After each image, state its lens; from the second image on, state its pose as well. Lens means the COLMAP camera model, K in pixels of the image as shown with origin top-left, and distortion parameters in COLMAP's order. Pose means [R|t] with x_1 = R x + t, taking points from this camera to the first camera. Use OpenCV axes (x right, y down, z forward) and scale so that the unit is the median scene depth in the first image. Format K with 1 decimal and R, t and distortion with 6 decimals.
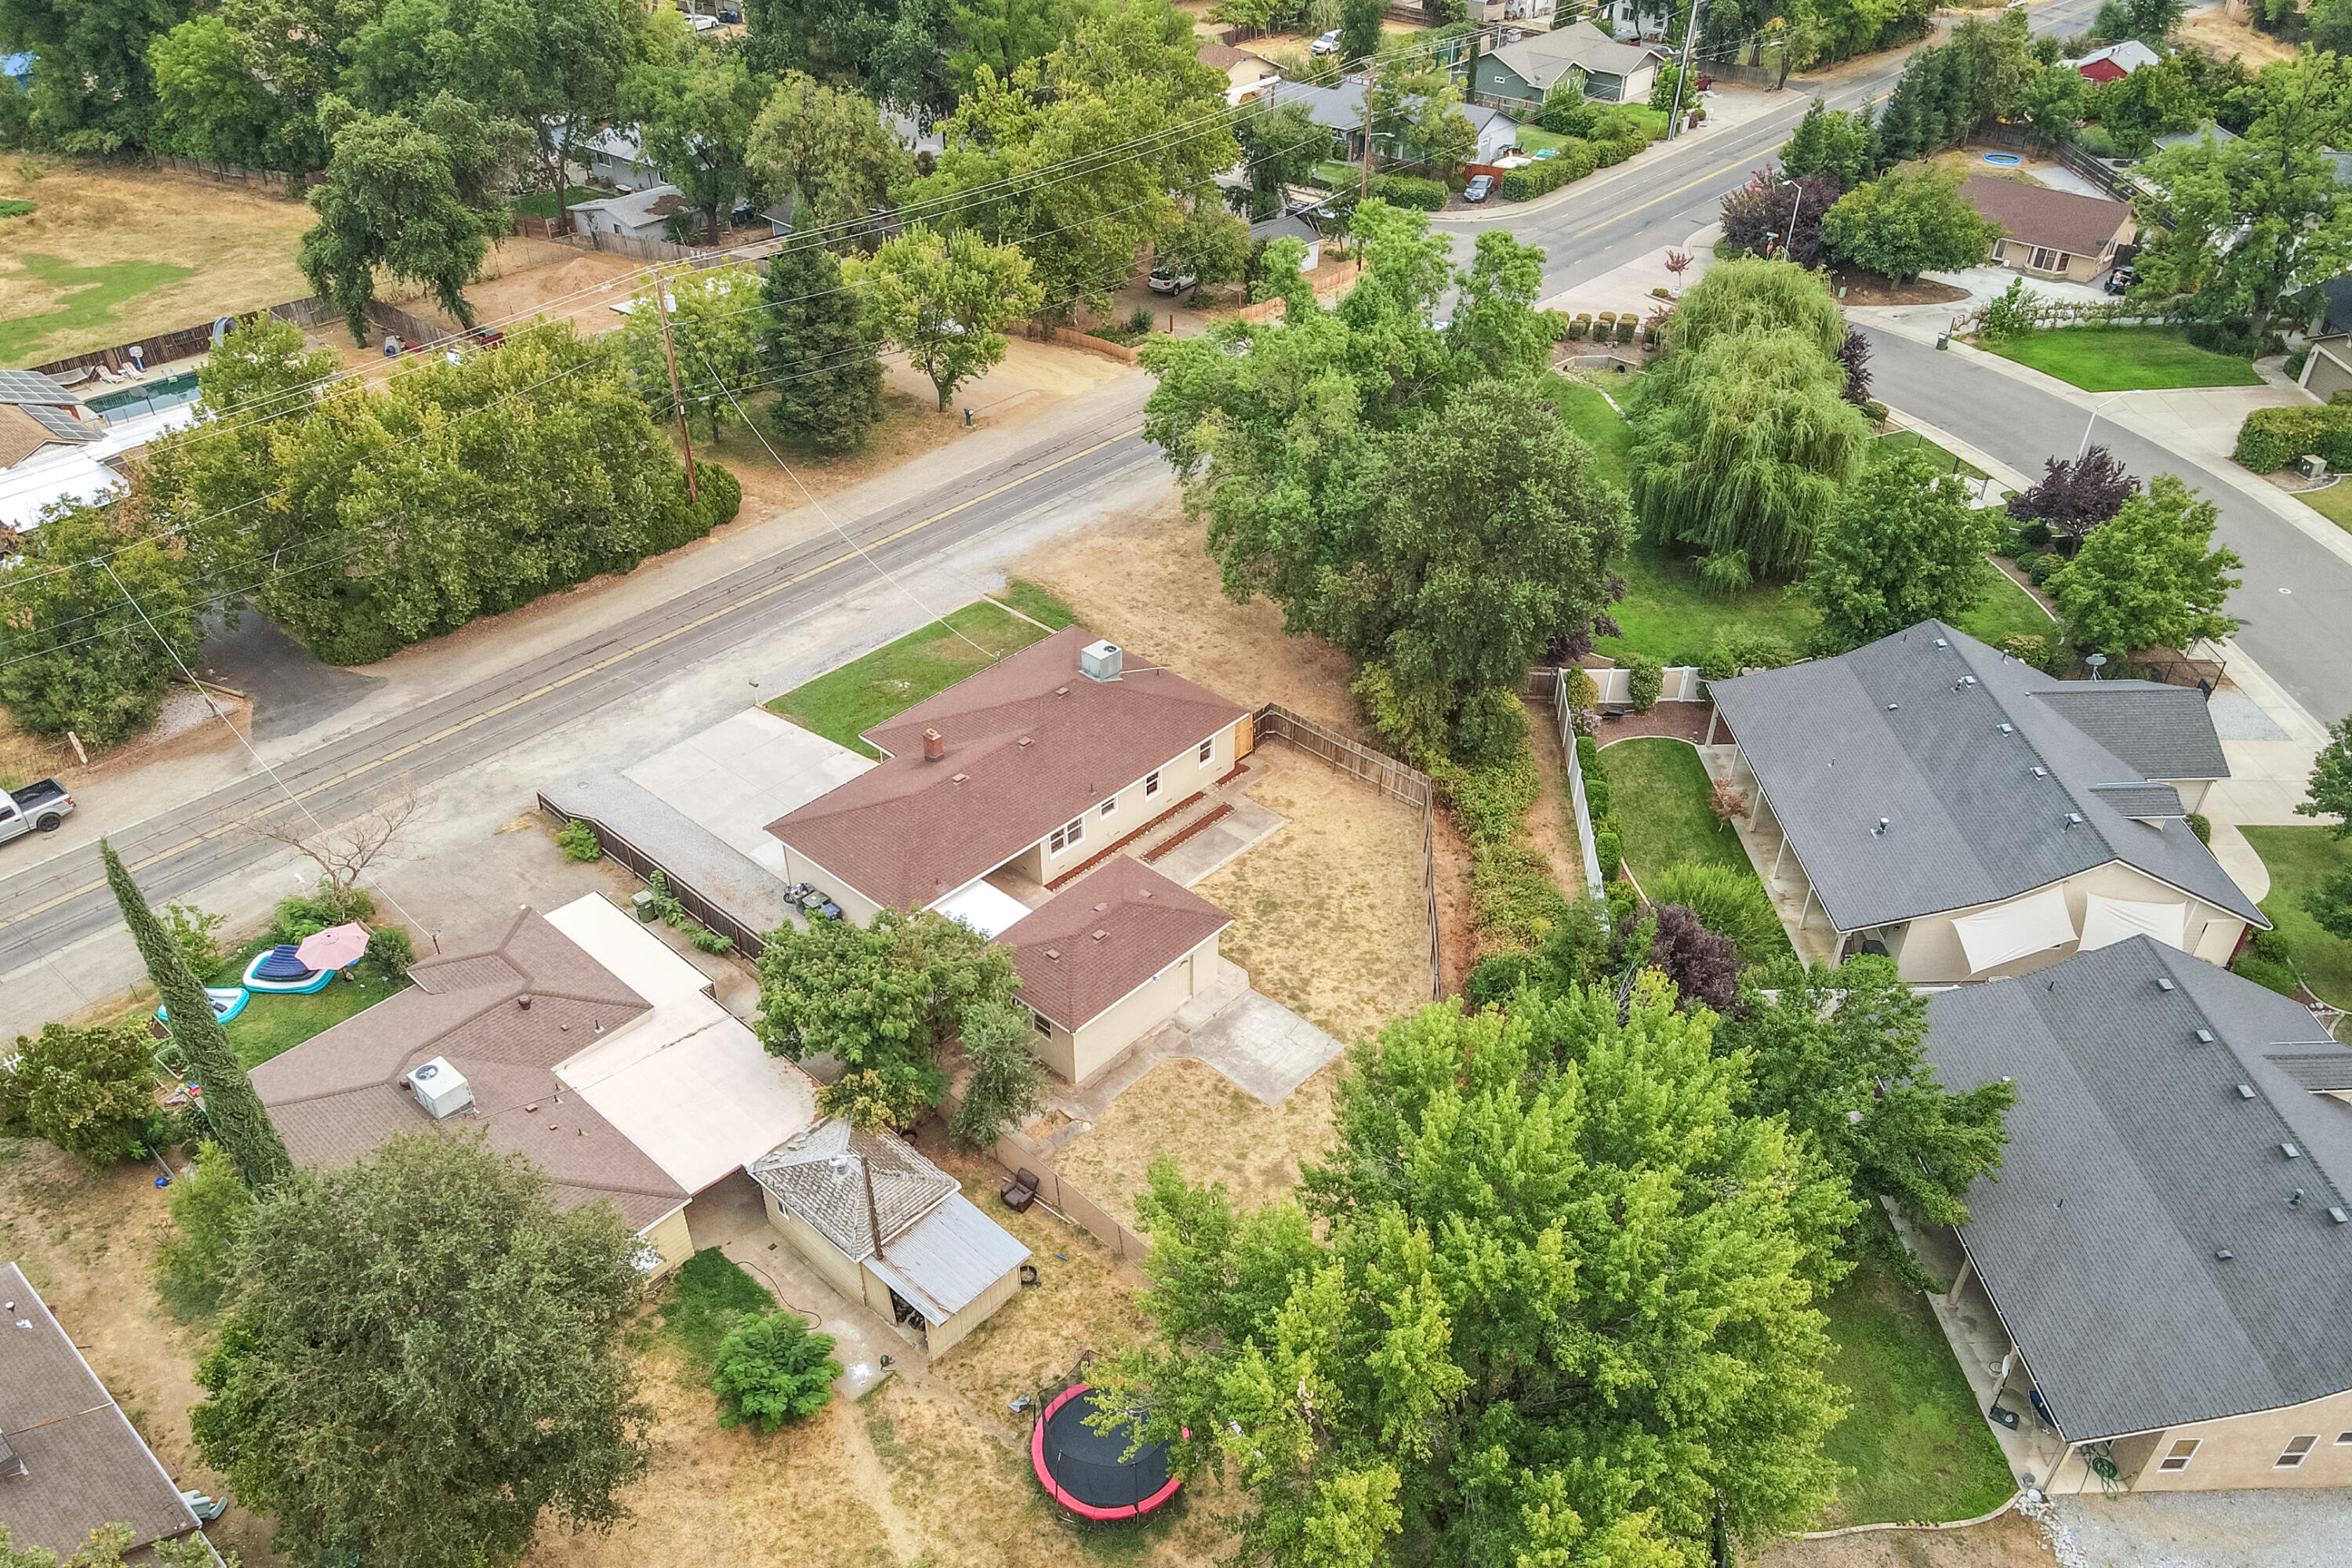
lens RADIAL K [[1734.2, 0, 1162.9], [0, 1734.2, 863.6], [0, 0, 1]] dist [0.007498, 0.015814]
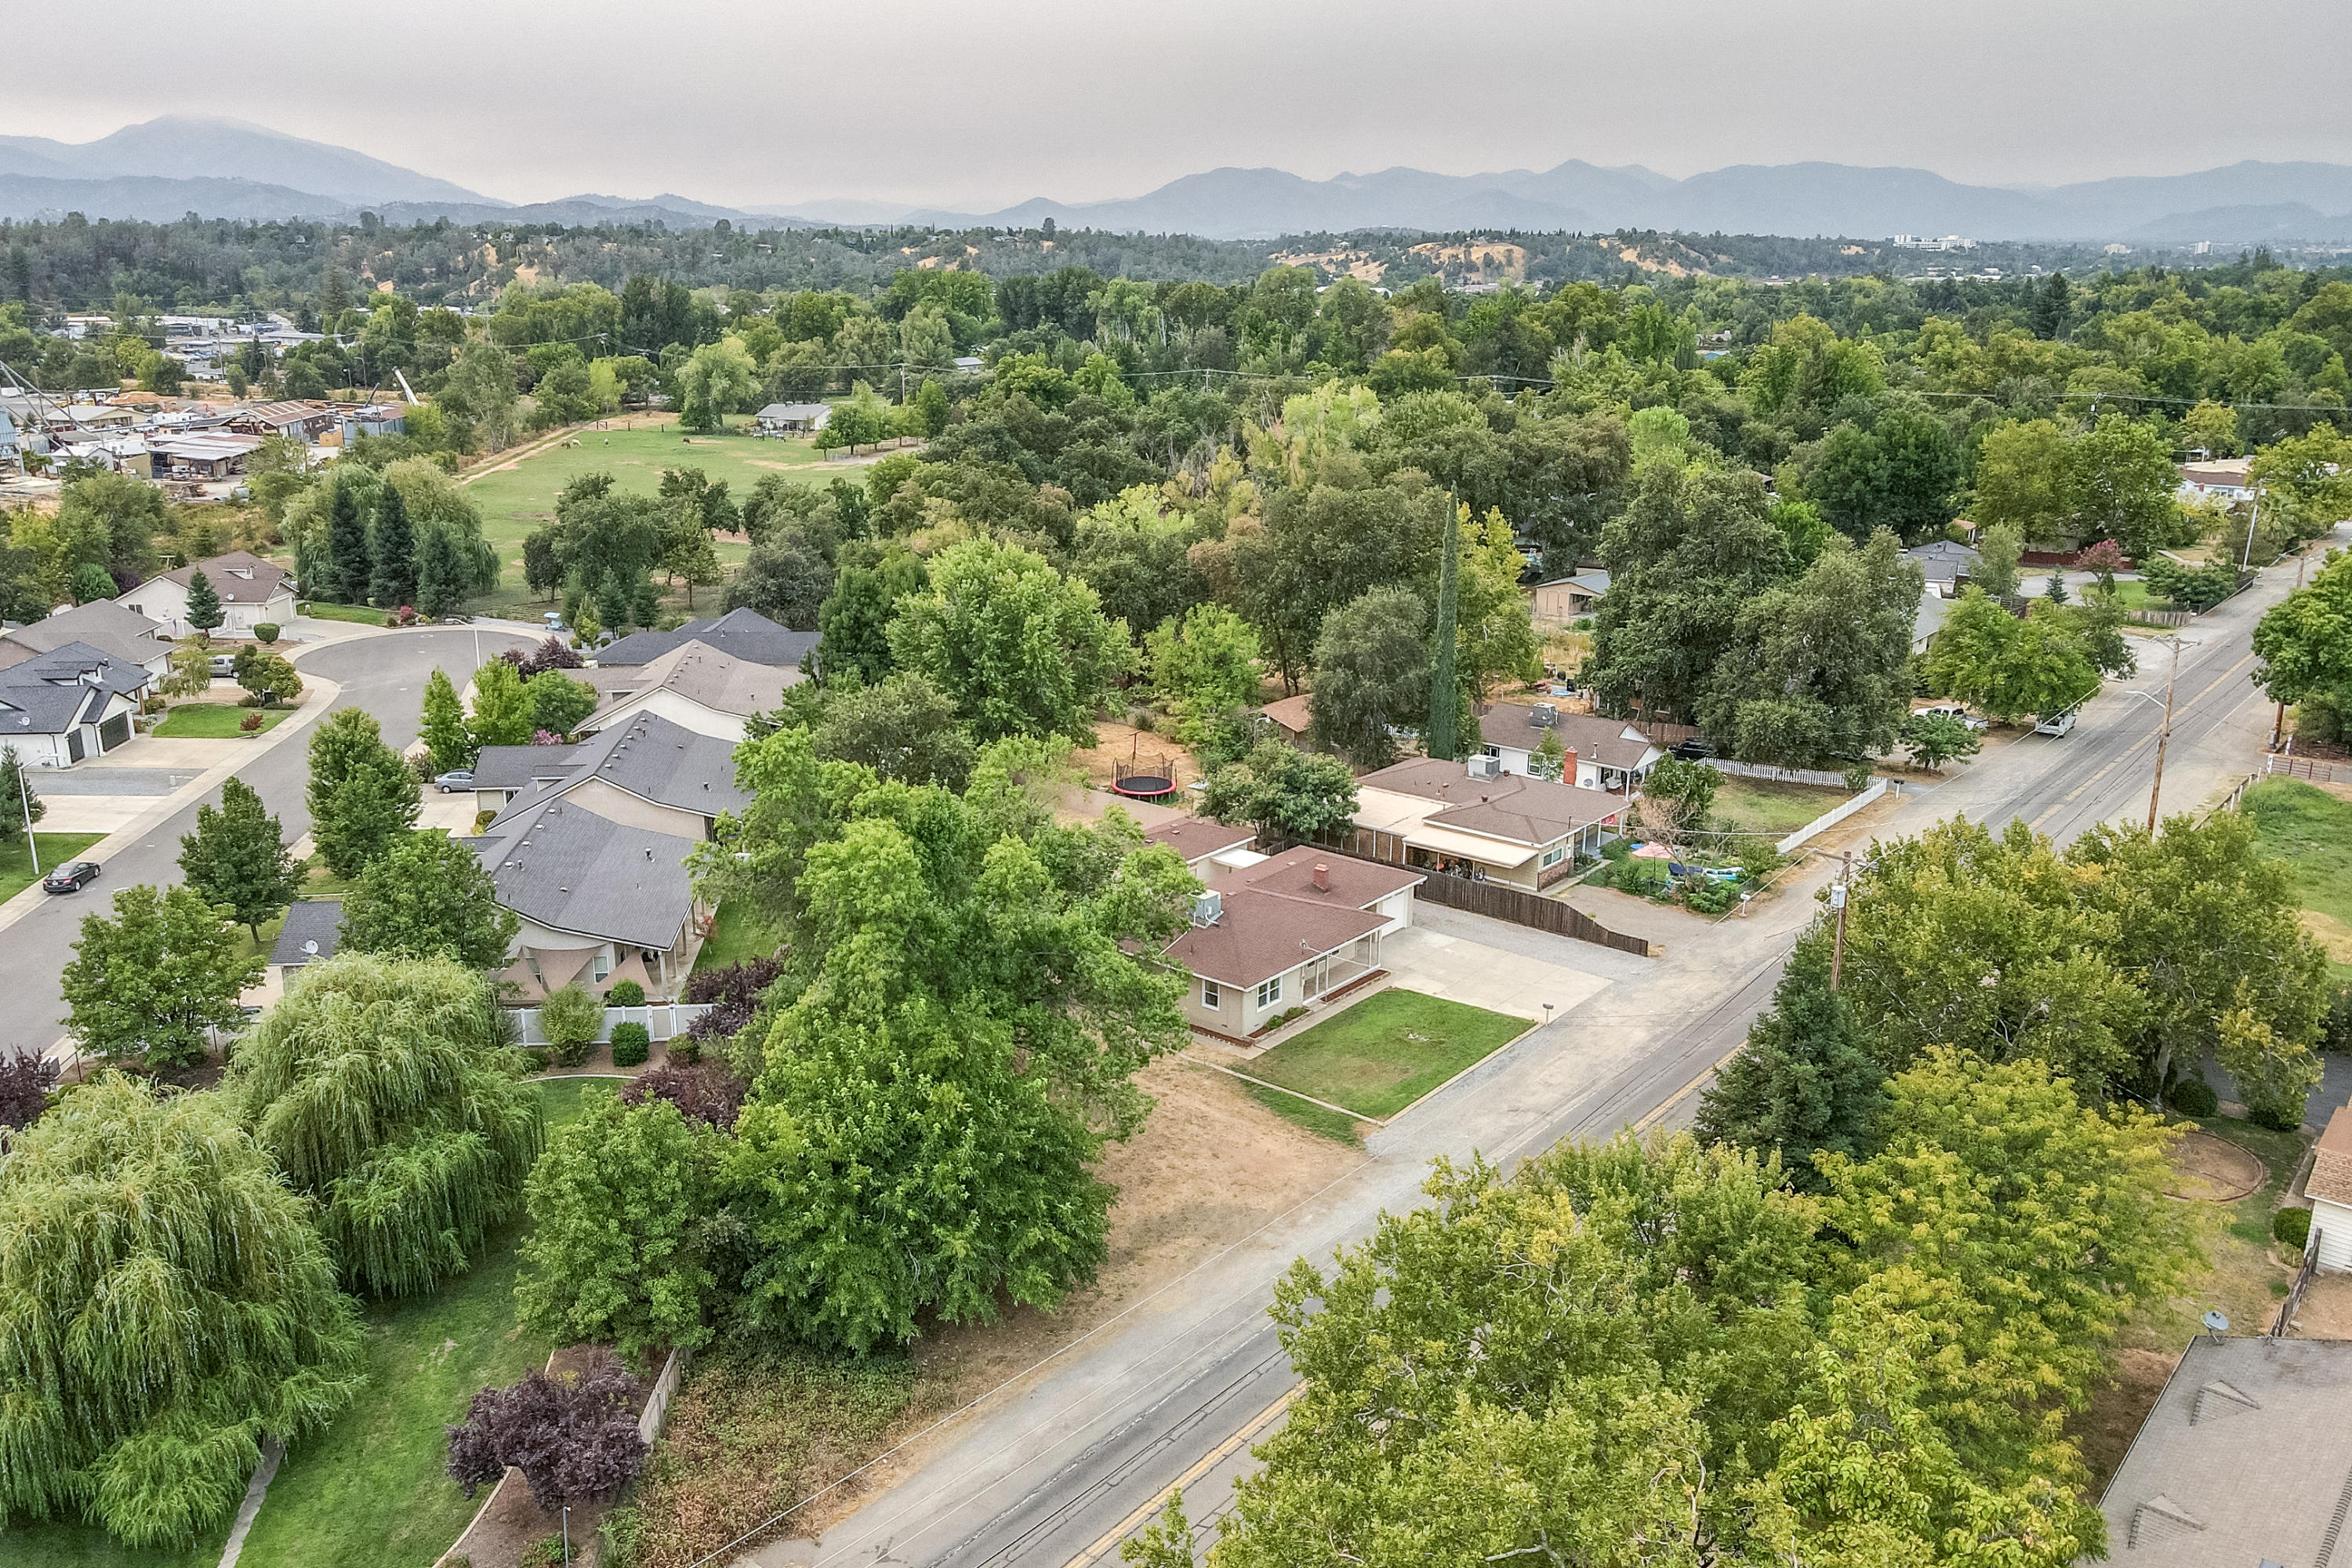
lens RADIAL K [[1837.4, 0, 1103.2], [0, 1837.4, 794.9], [0, 0, 1]] dist [0.016148, 0.009652]
pose [[-0.999623, 0.012019, -0.024681, 0.054980], [-0.012779, 0.591991, 0.805843, -1.025800], [0.024297, 0.805855, -0.591614, 1.484135]]
